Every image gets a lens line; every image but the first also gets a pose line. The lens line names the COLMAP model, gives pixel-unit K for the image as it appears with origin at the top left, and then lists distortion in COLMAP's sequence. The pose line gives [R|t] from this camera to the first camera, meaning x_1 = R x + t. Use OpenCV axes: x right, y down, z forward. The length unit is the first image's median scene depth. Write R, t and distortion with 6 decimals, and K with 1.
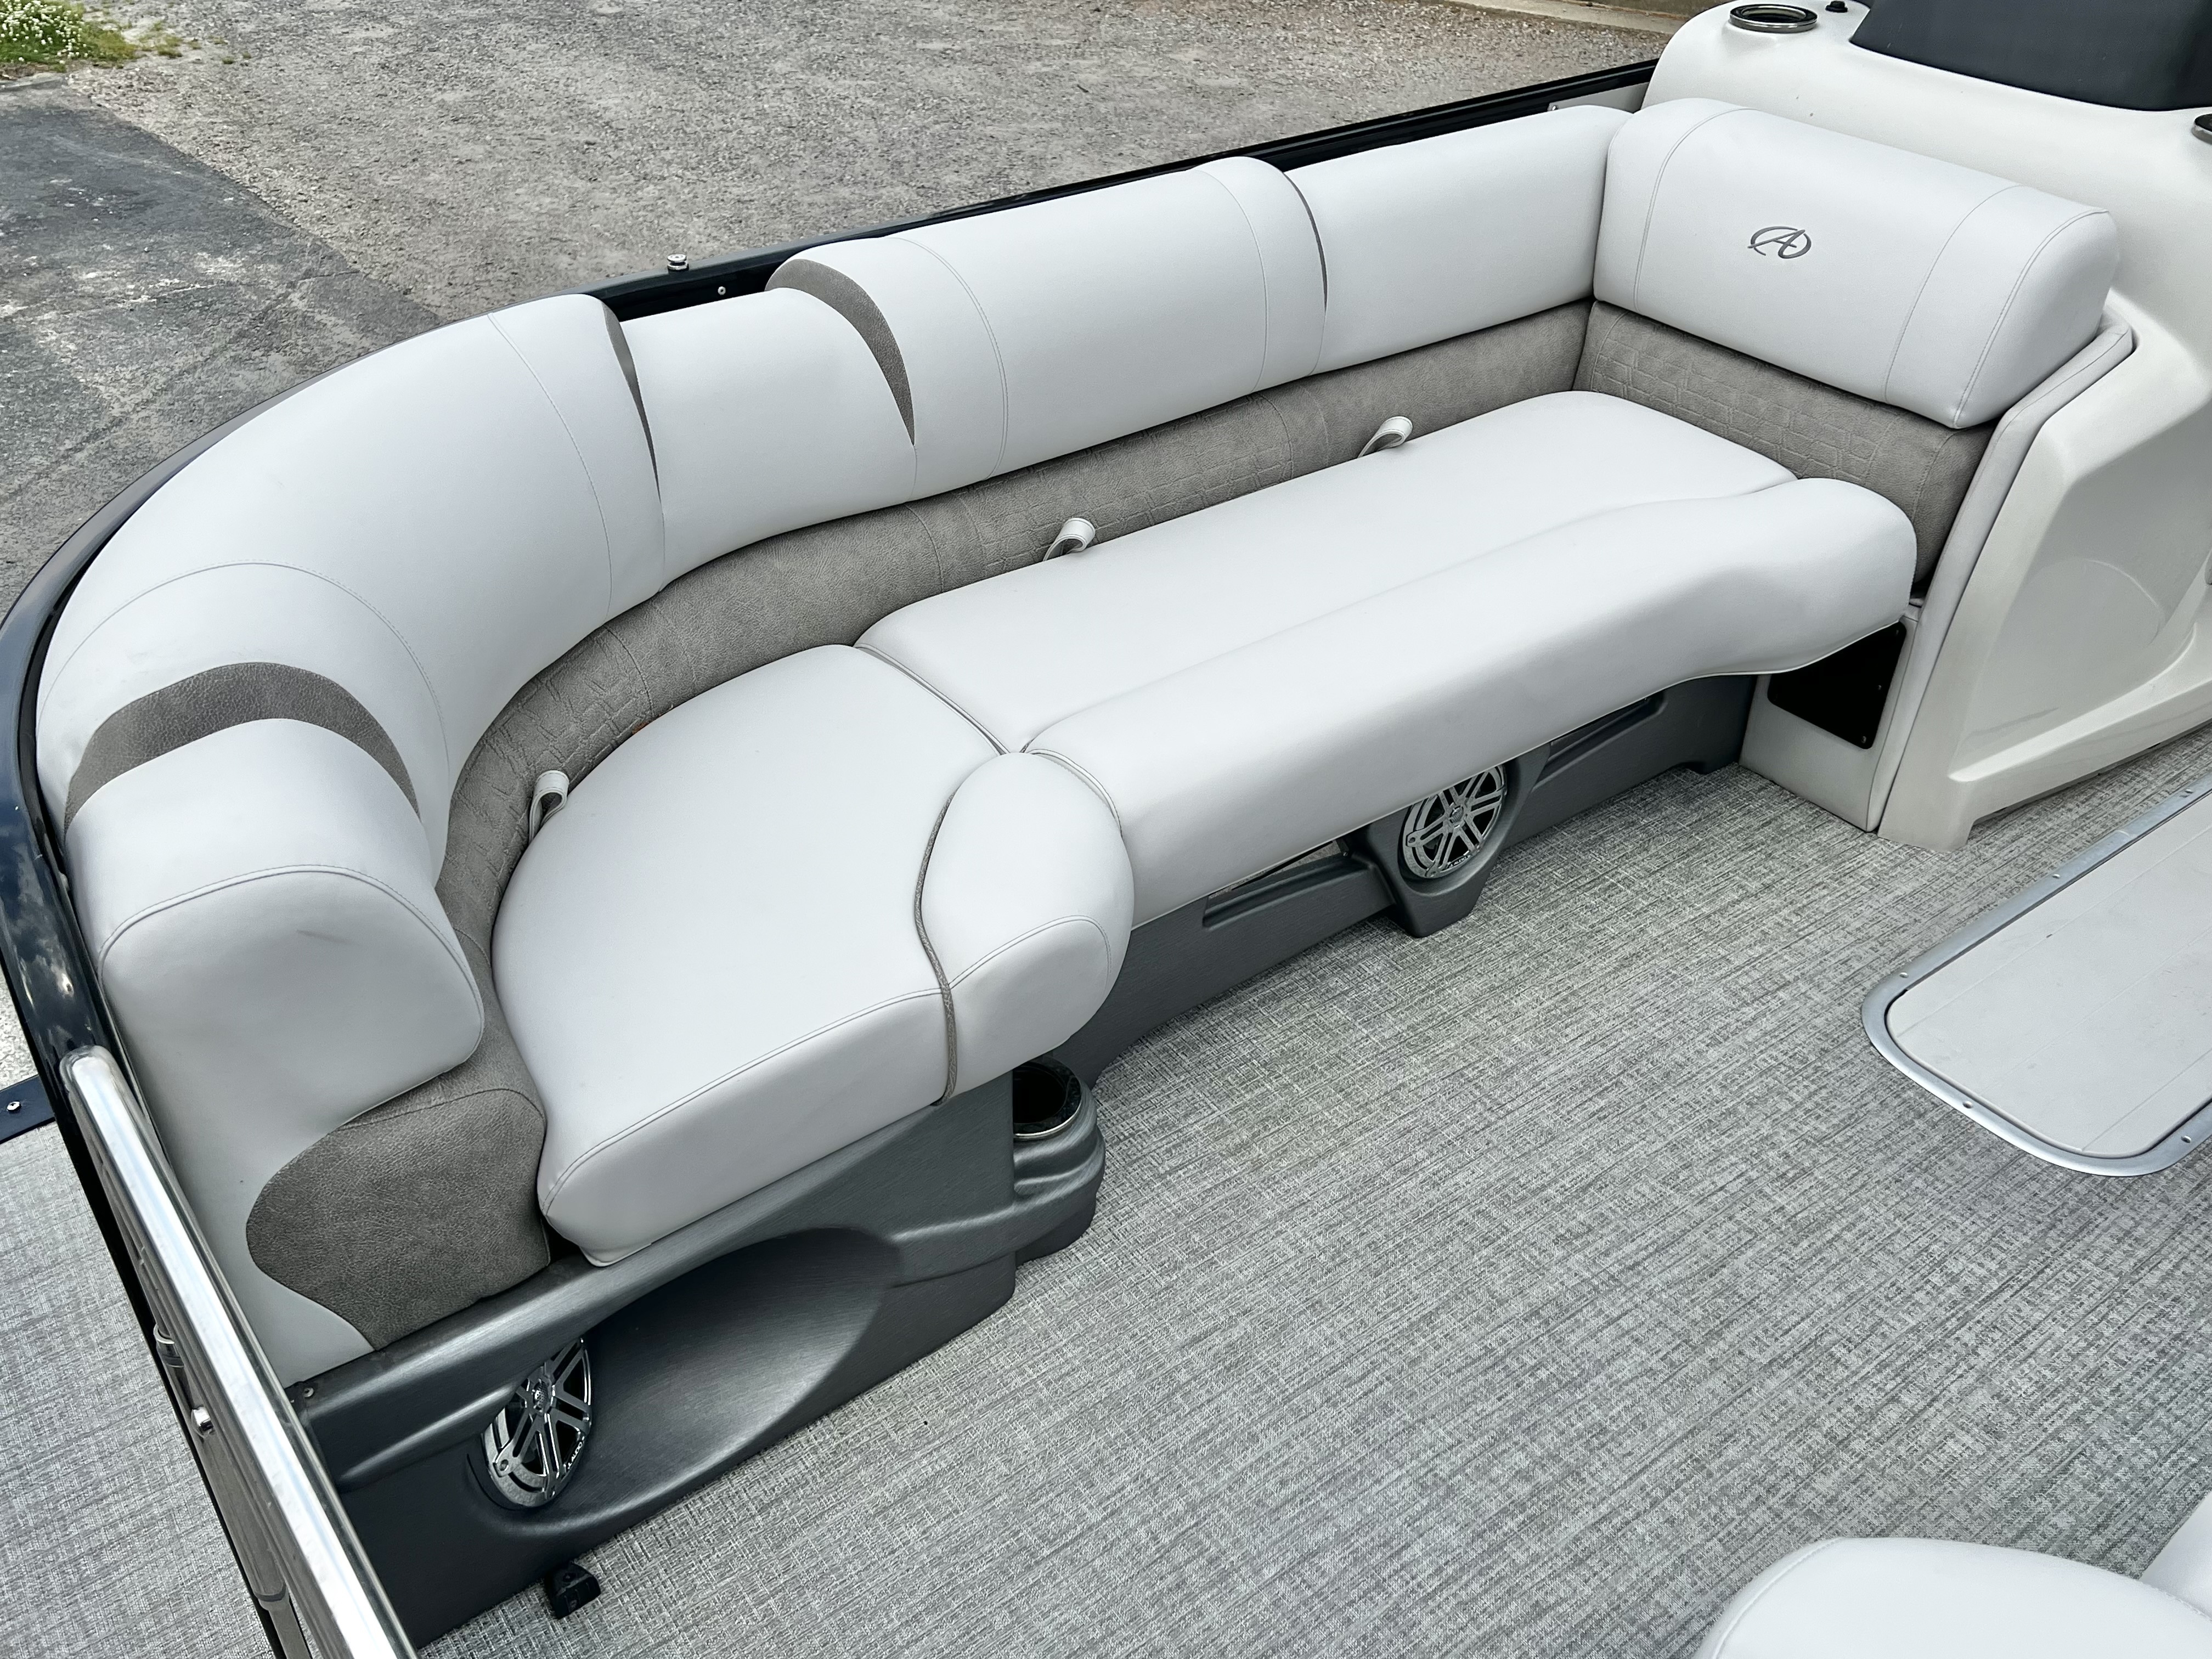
lens RADIAL K [[1908.5, 0, 1132.1], [0, 1908.5, 829.5], [0, 0, 1]] dist [0.034109, -0.023337]
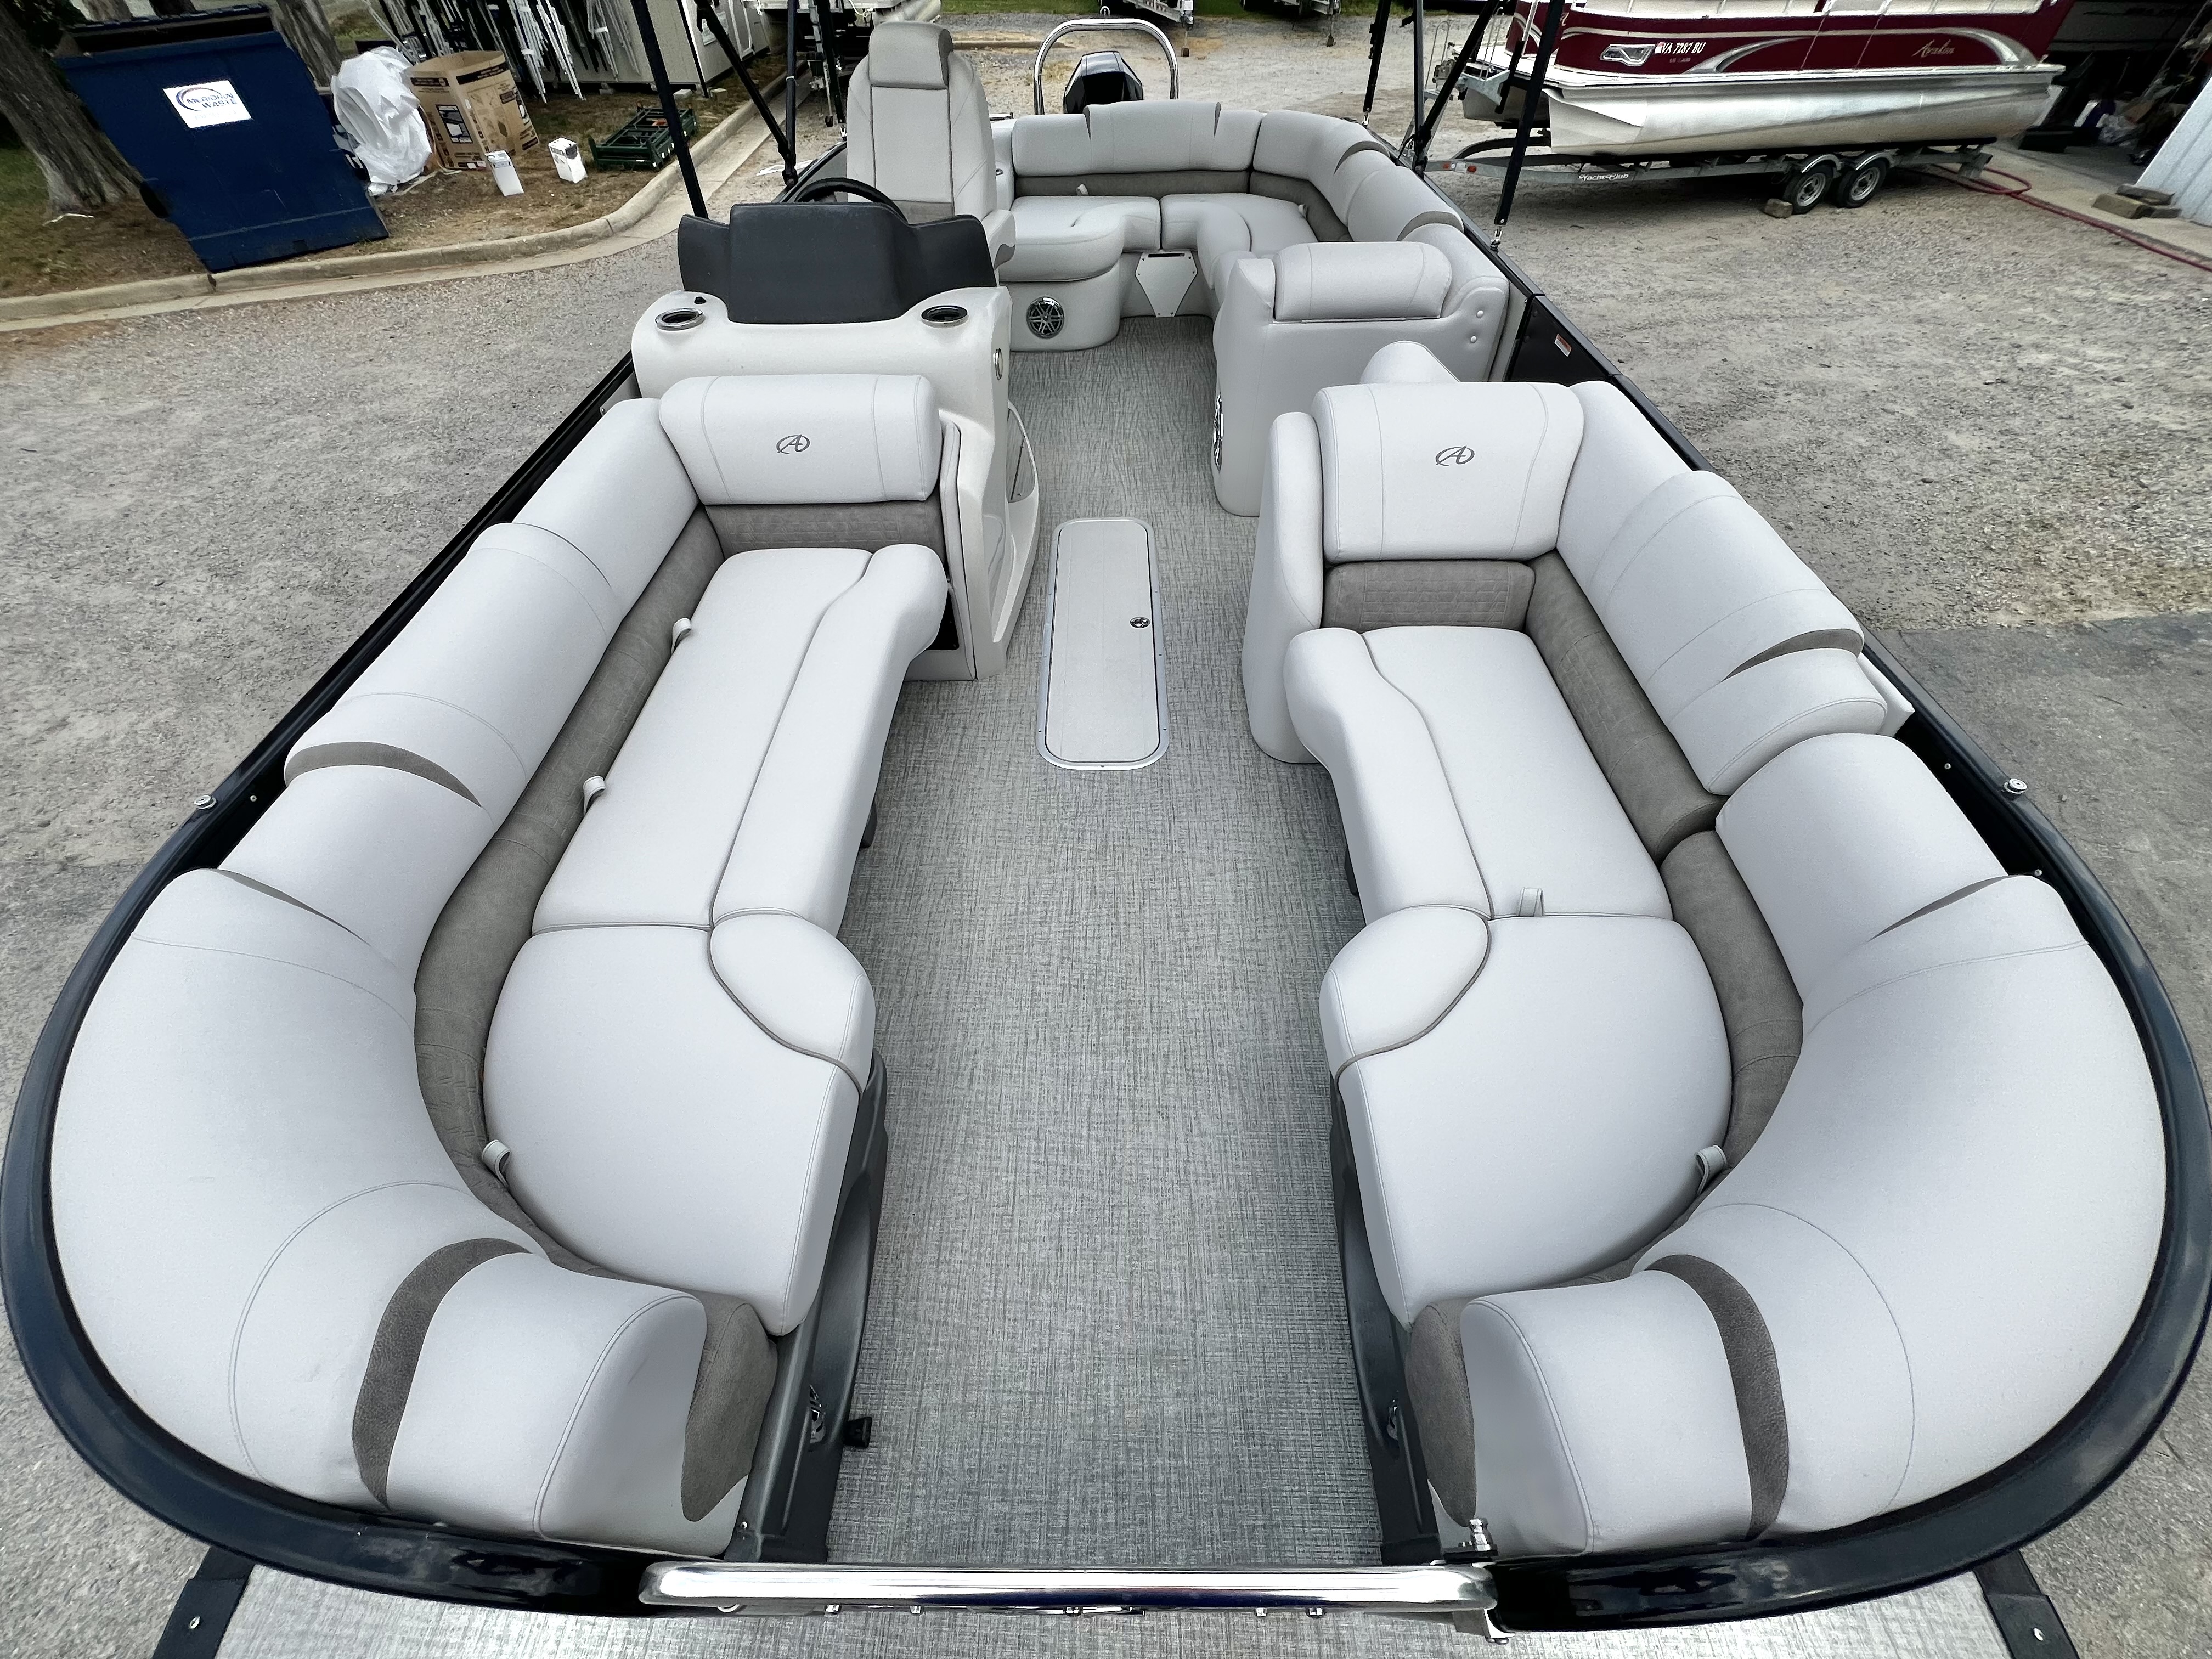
lens RADIAL K [[879.9, 0, 1100.4], [0, 879.9, 828.2], [0, 0, 1]] dist [-0.001399, 0.000159]
pose [[0.618091, -0.606723, 0.499850, -0.159592], [0.477690, 0.794878, 0.374141, -0.200836], [-0.624320, 0.007520, 0.781133, 0.136195]]
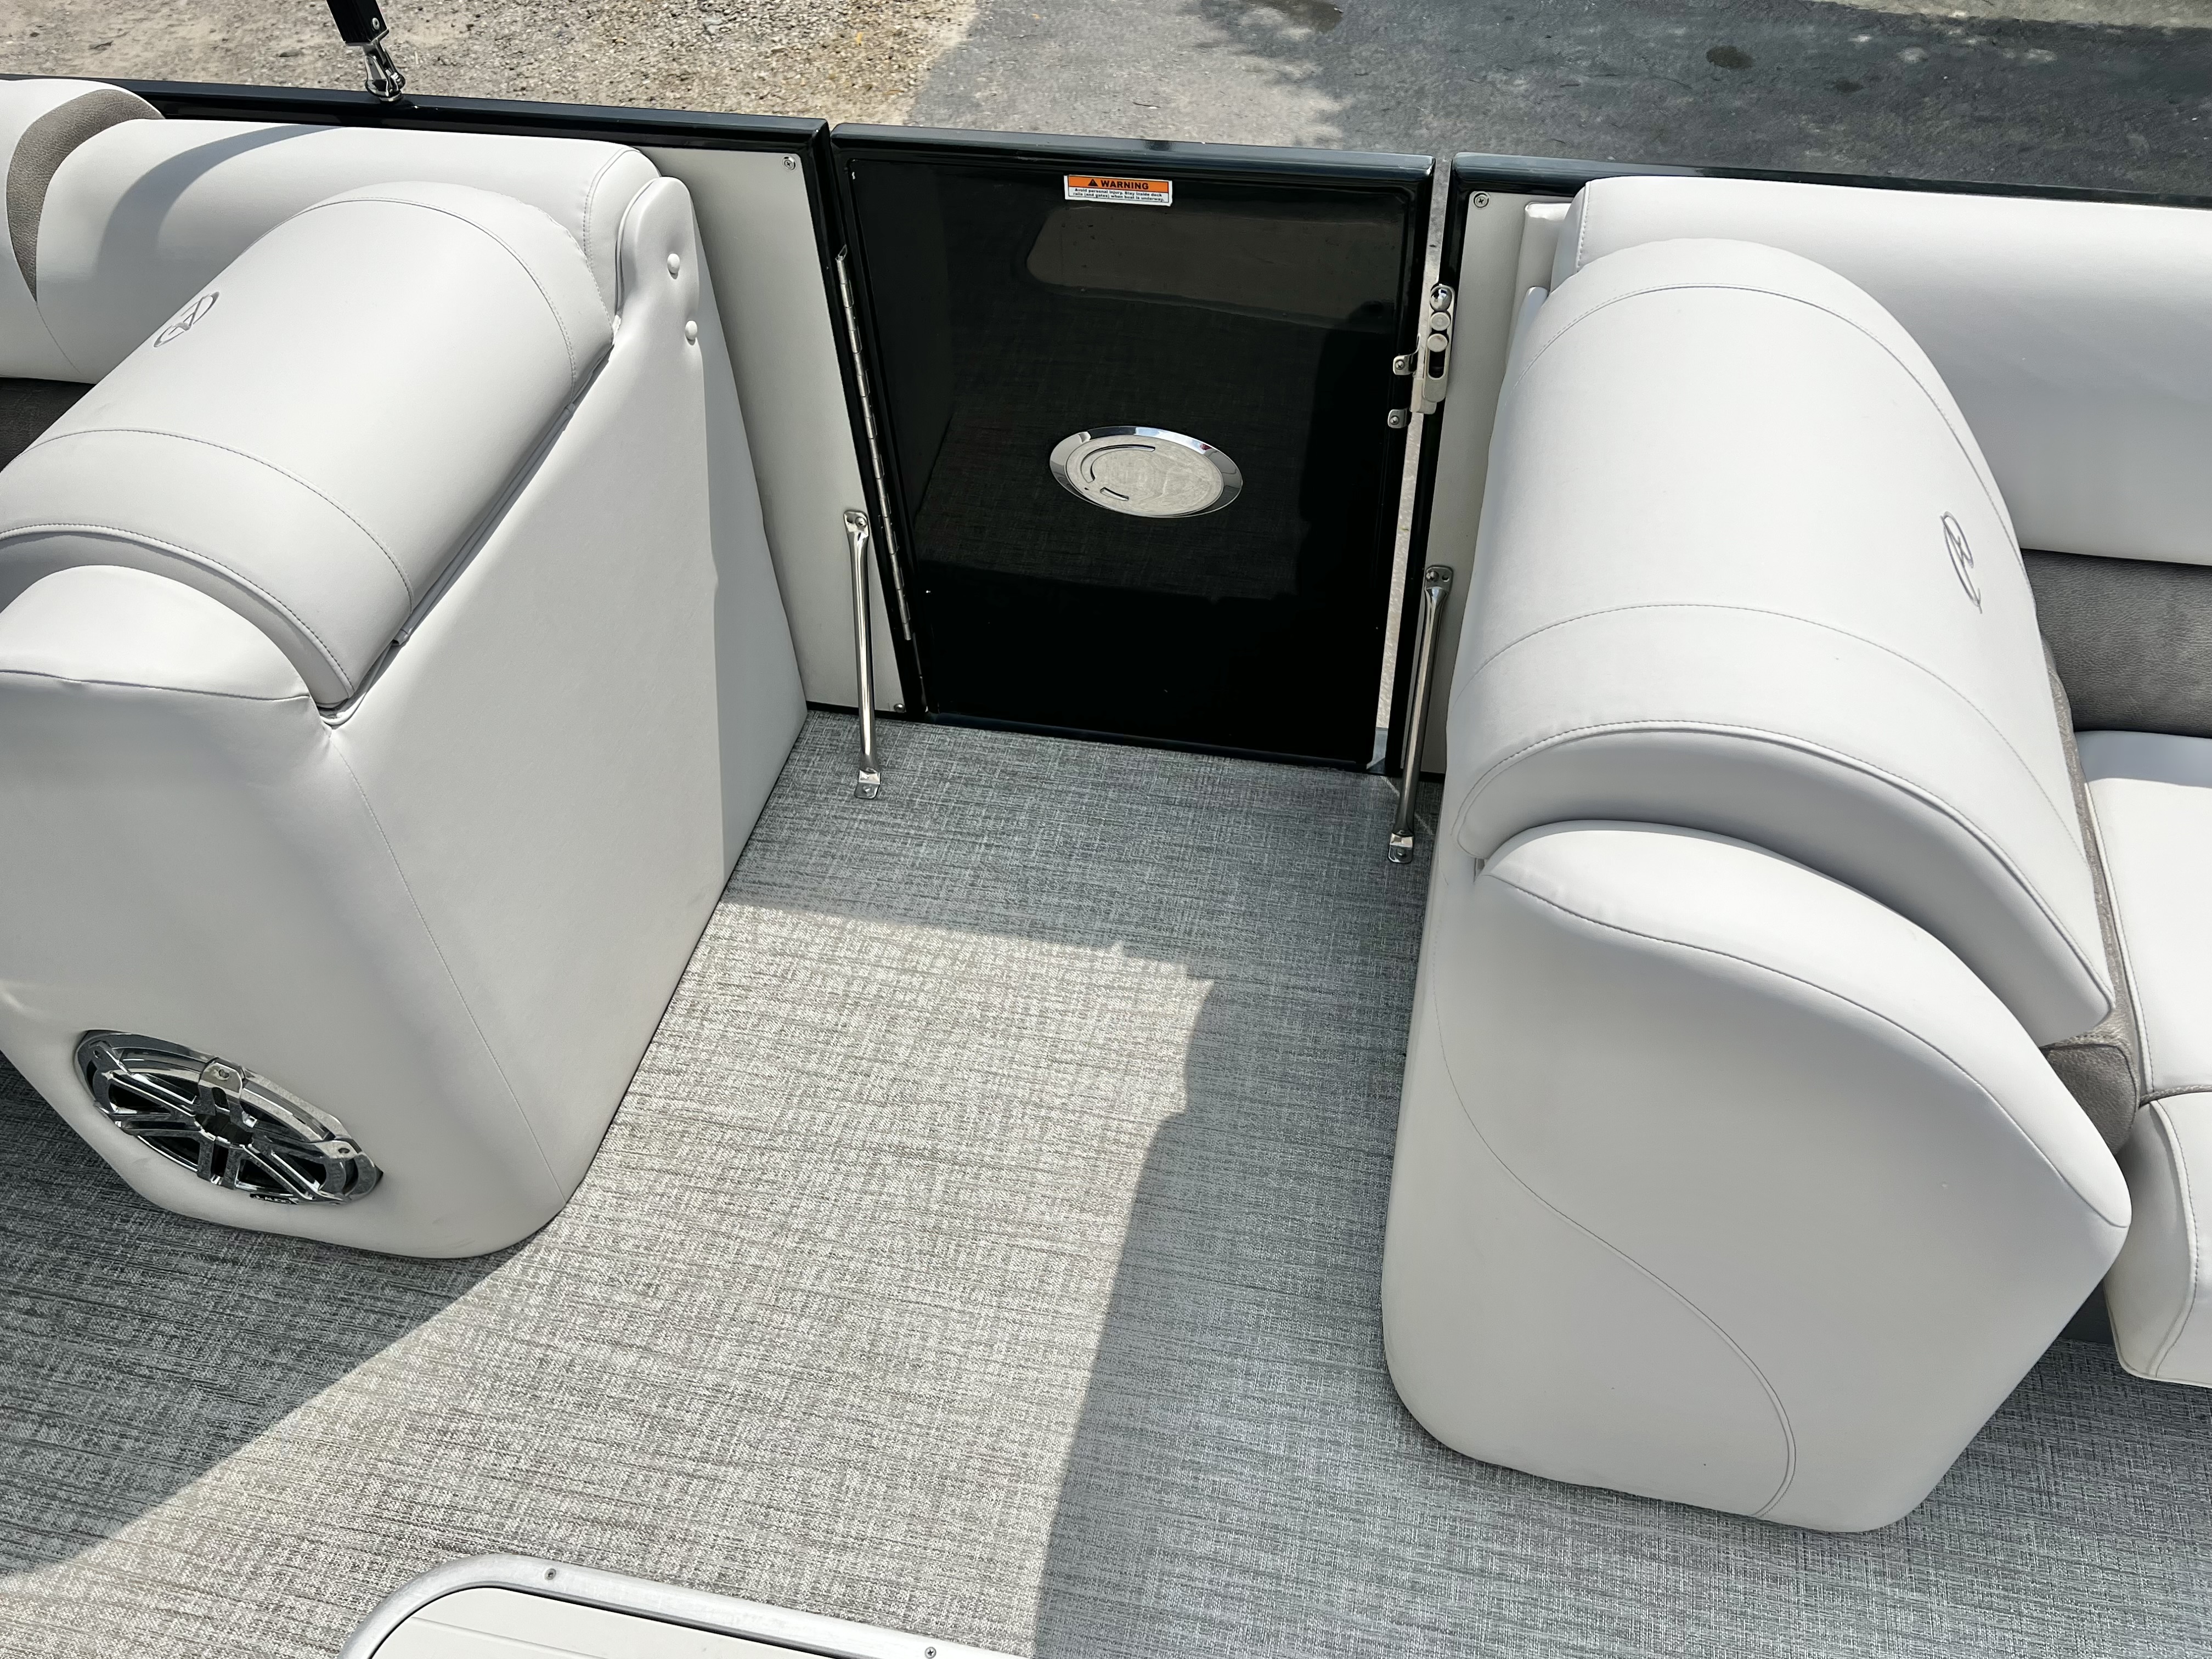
lens RADIAL K [[1677.3, 0, 1120.4], [0, 1677.3, 842.4], [0, 0, 1]] dist [0.061562, -0.071970]
pose [[-0.645323, -0.562586, 0.516775, 0.557799], [0.462664, 0.250462, 0.850418, -0.534033], [-0.607865, 0.787887, 0.098659, 0.760741]]
